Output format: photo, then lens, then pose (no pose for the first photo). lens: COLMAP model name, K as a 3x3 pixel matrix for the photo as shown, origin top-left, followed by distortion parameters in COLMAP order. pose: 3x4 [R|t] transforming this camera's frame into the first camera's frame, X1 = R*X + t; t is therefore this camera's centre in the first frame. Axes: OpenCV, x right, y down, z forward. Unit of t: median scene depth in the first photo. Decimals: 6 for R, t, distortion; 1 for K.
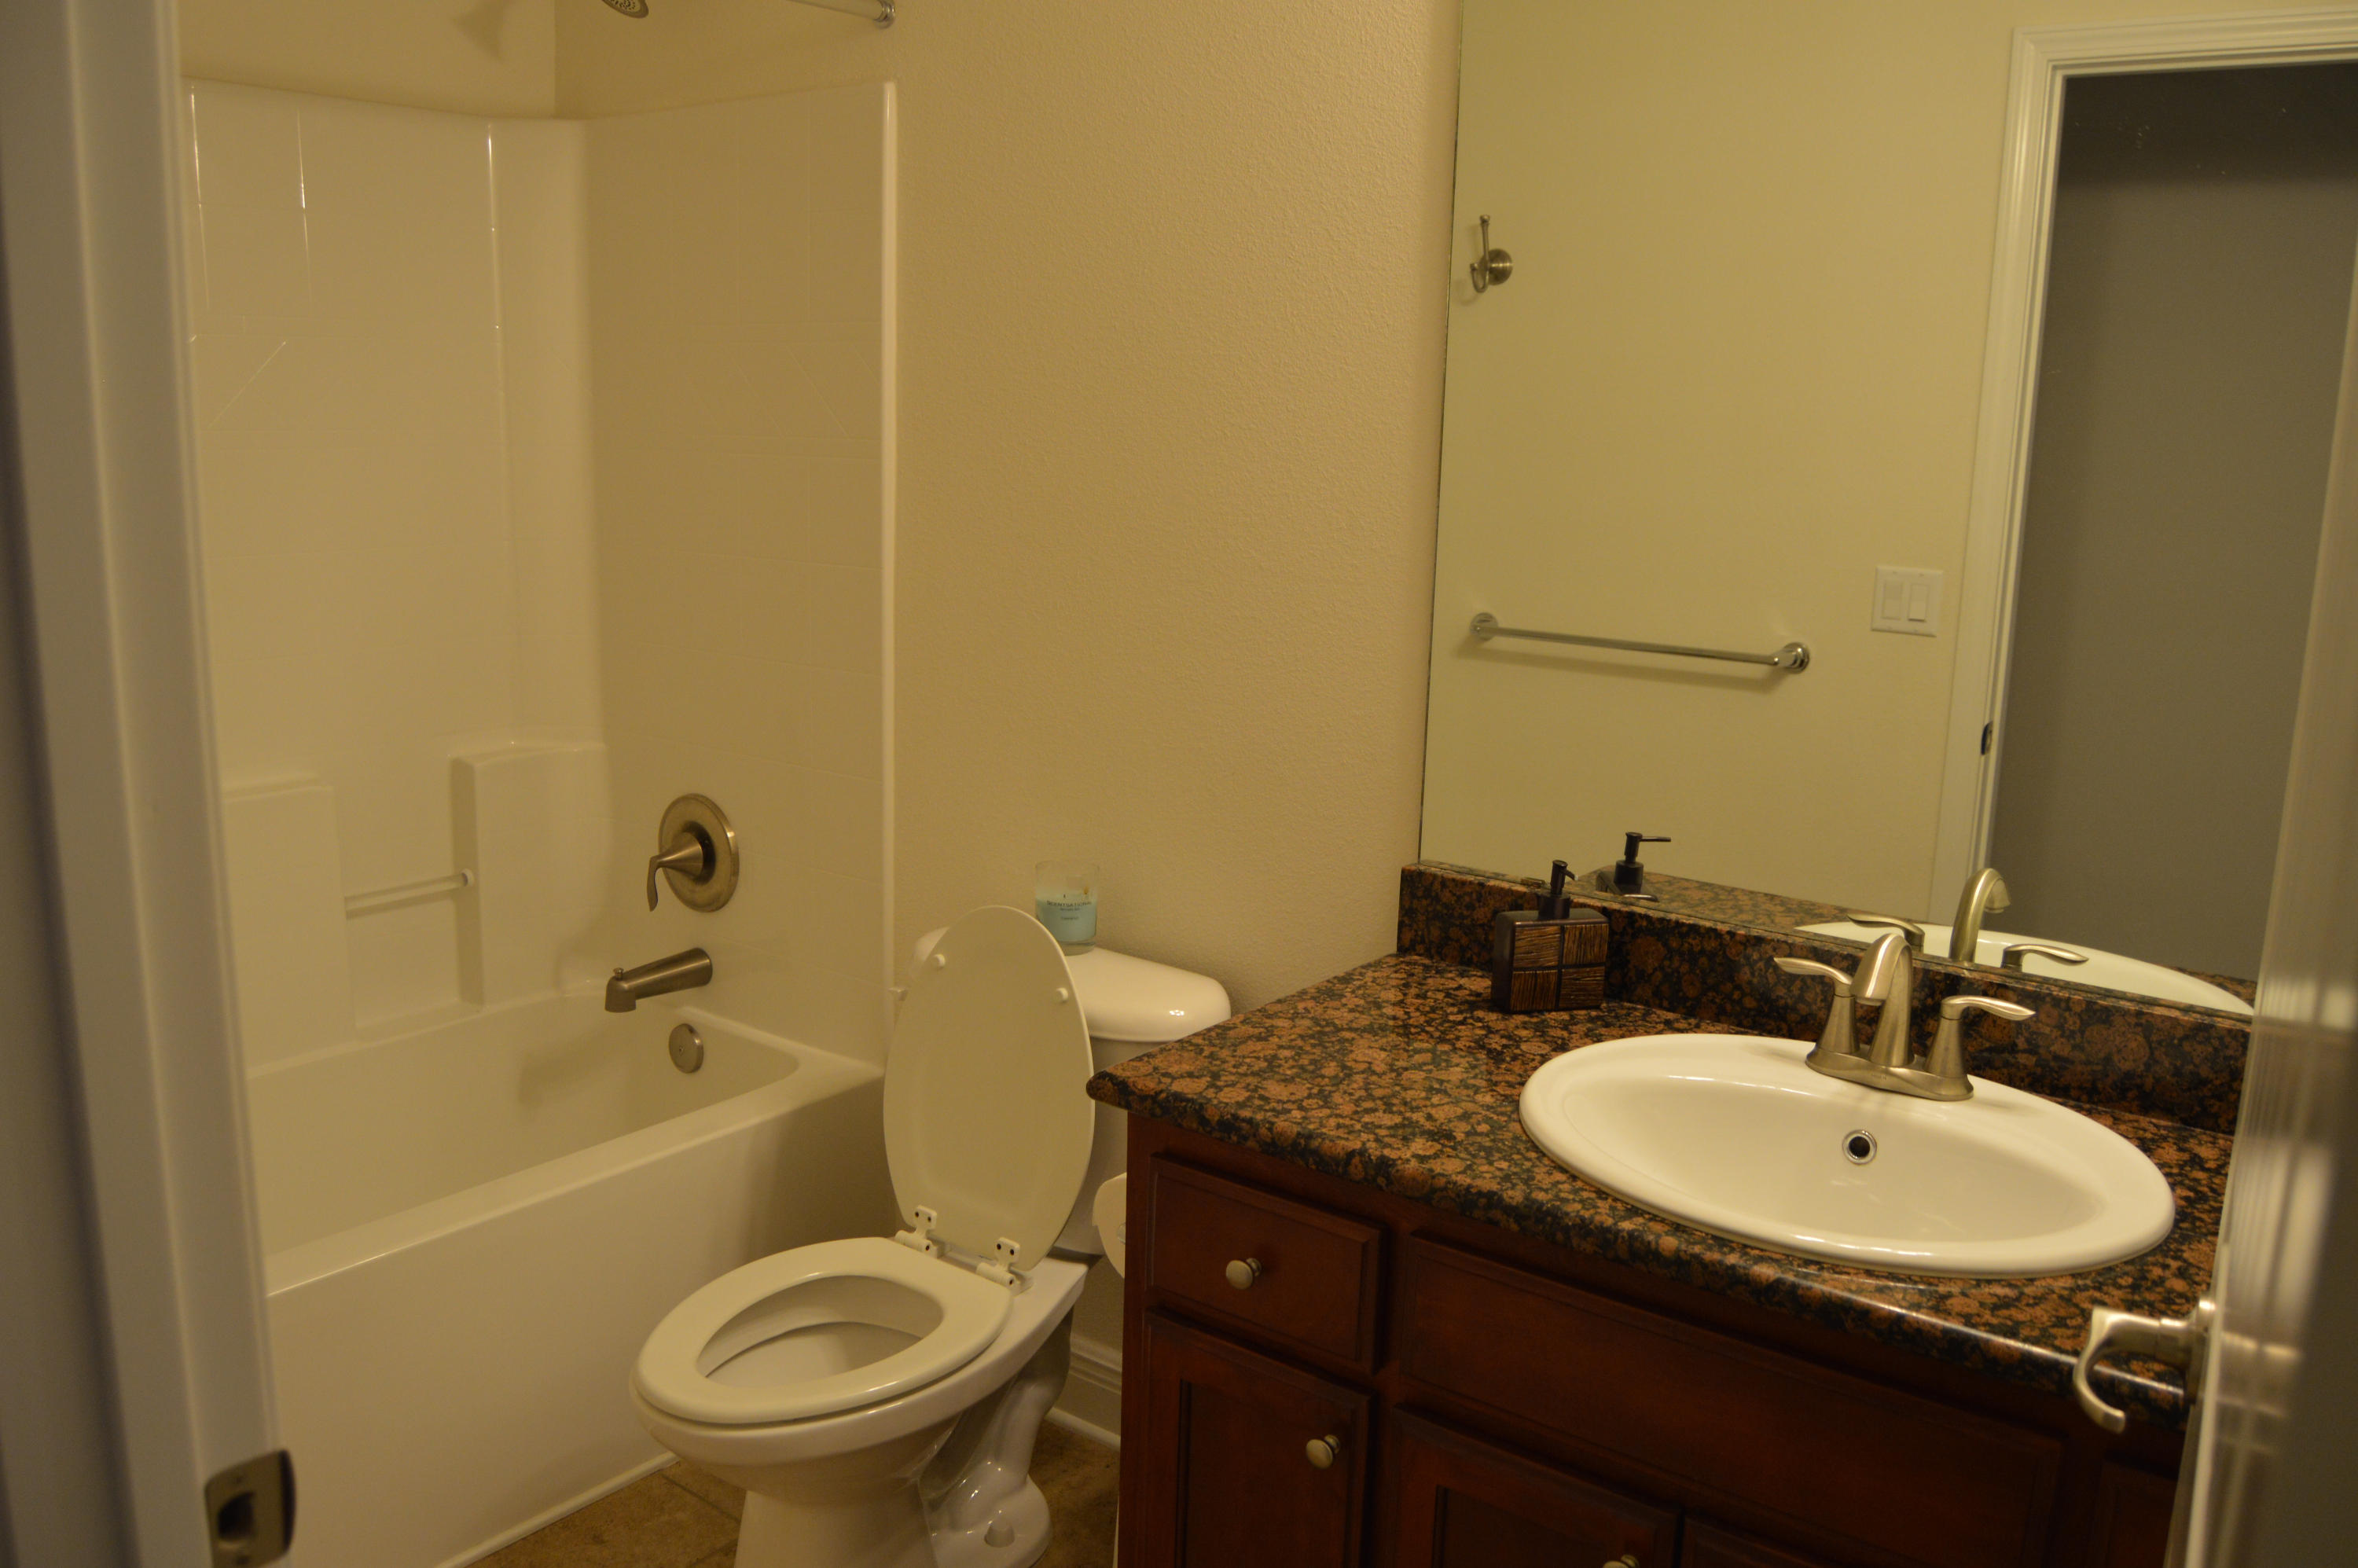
lens RADIAL K [[1879.4, 0, 1179.0], [0, 1879.4, 784.0], [0, 0, 1]] dist [0.005266, -0.142861]
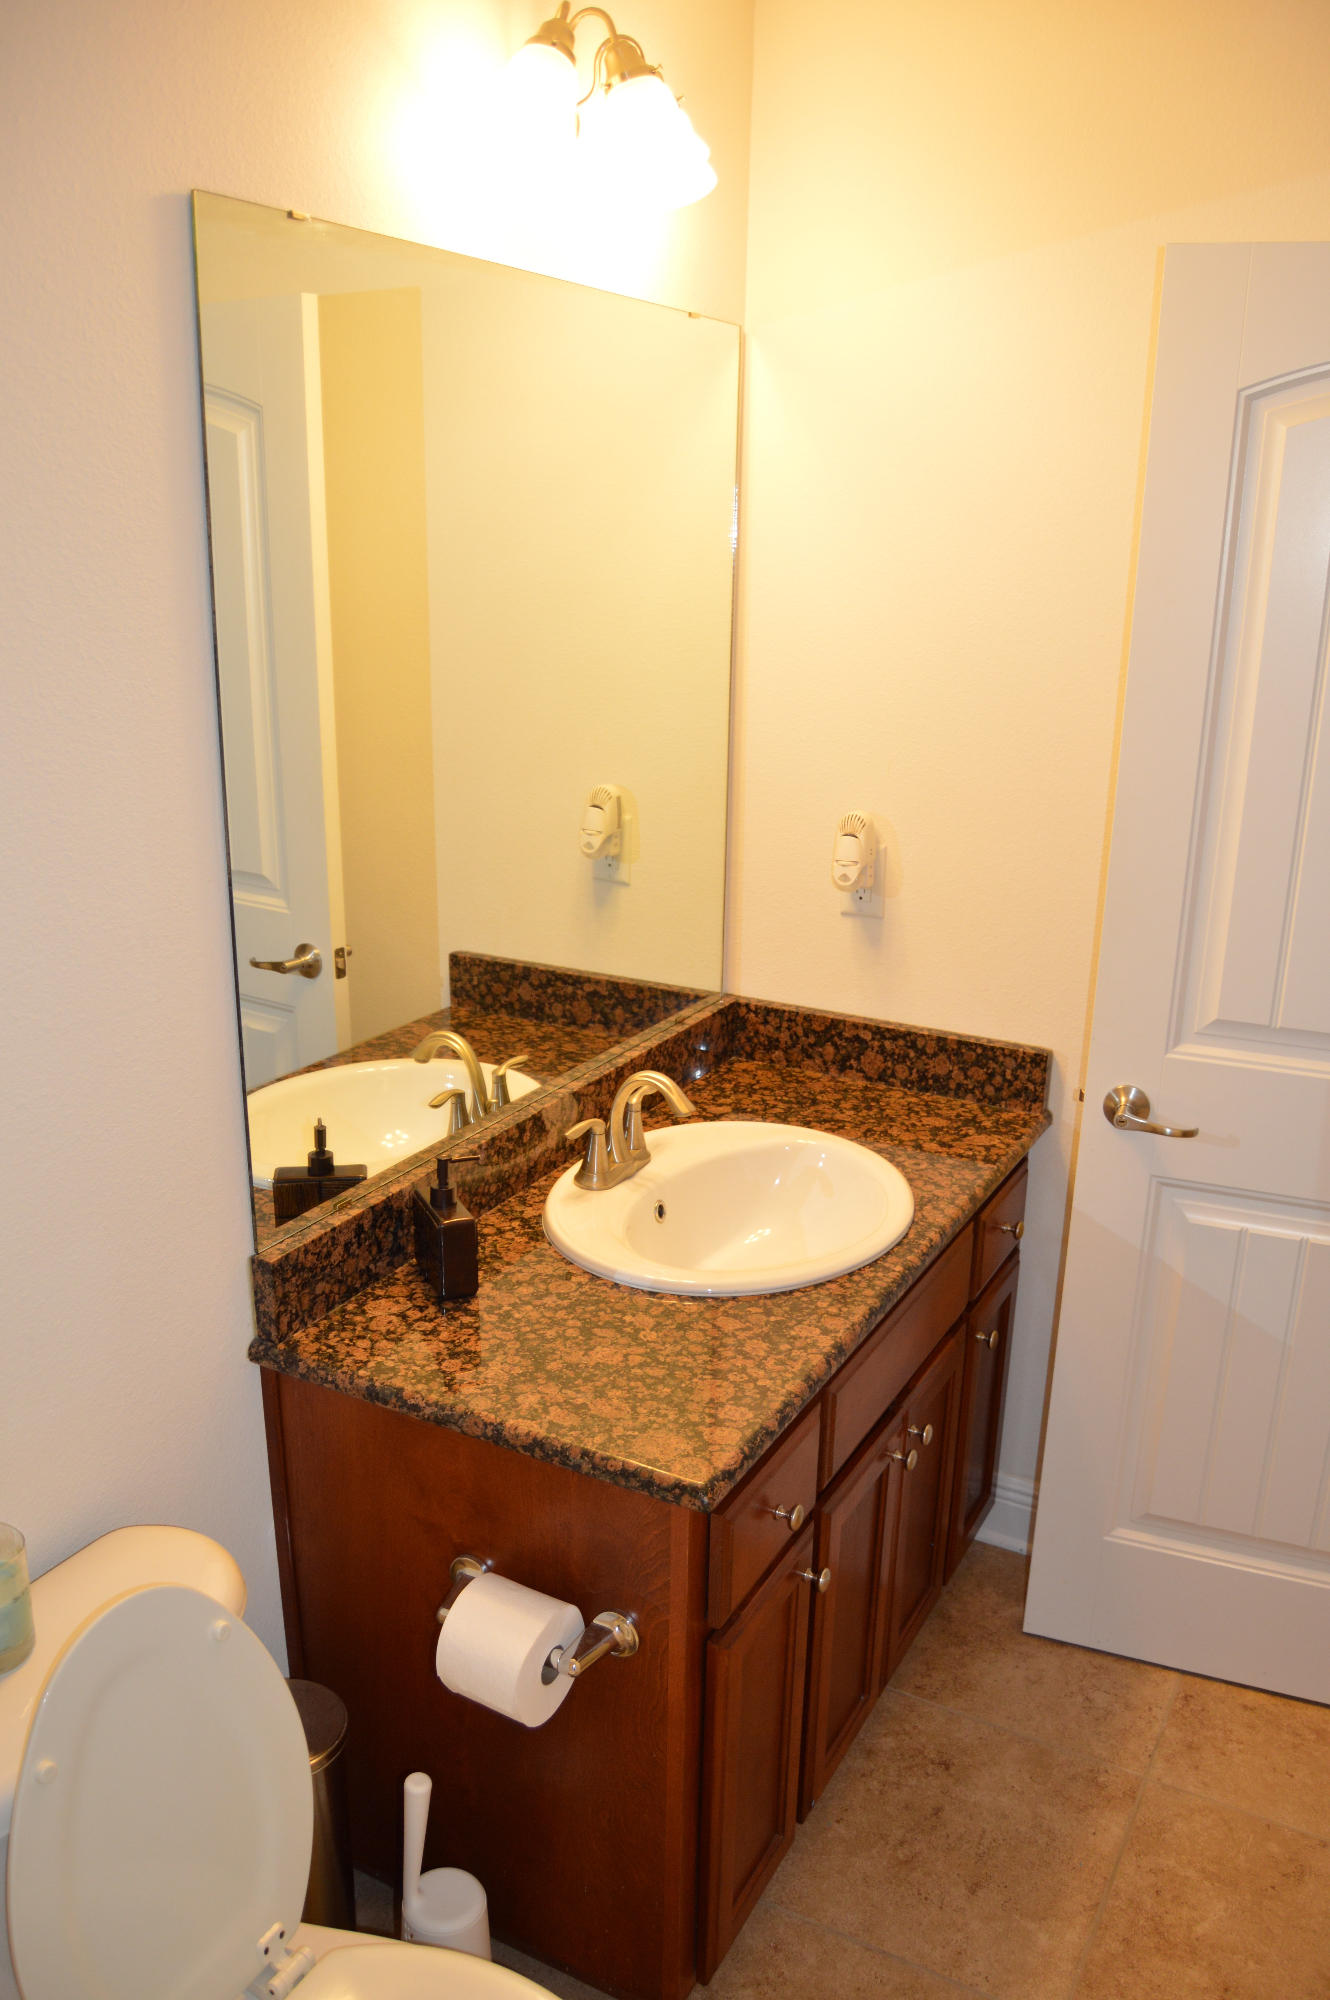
lens RADIAL K [[1594.1, 0, 665.0], [0, 1594.1, 1000.0], [0, 0, 1]] dist [0.005266, -0.142861]
pose [[-0.154061, -0.317230, 0.935751, -0.638070], [0.175733, 0.923161, 0.341894, -0.325805], [-0.972308, 0.217115, -0.086476, 0.871207]]
